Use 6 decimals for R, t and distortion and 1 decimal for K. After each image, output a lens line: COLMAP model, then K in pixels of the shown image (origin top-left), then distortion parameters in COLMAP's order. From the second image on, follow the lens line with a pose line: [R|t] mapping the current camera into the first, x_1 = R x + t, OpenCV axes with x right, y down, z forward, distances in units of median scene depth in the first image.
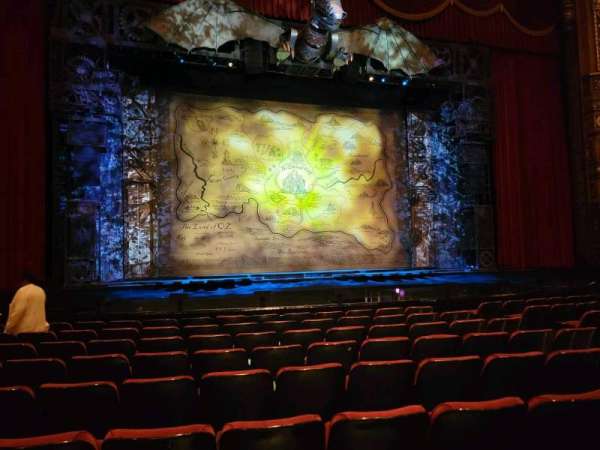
lens RADIAL K [[446.6, 0, 299.0], [0, 446.6, 229.8], [0, 0, 1]] dist [0.029013, -0.001310]
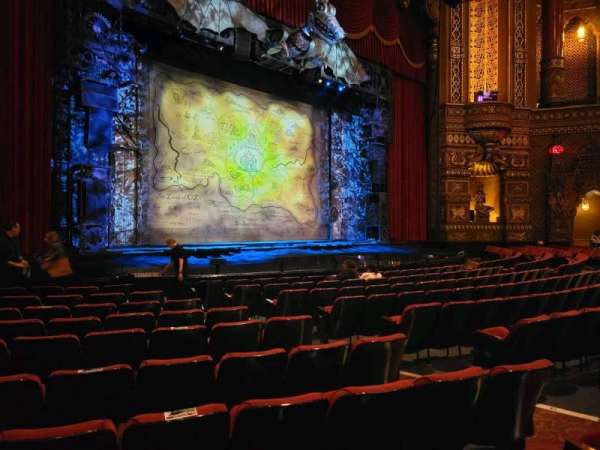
lens RADIAL K [[446.2, 0, 292.6], [0, 446.2, 221.4], [0, 0, 1]] dist [0.028120, -0.005006]
pose [[0.893538, 0.034384, 0.447669, -0.430046], [-0.053453, 0.998119, 0.030031, 0.003730], [-0.445794, -0.050763, 0.893695, -0.049972]]
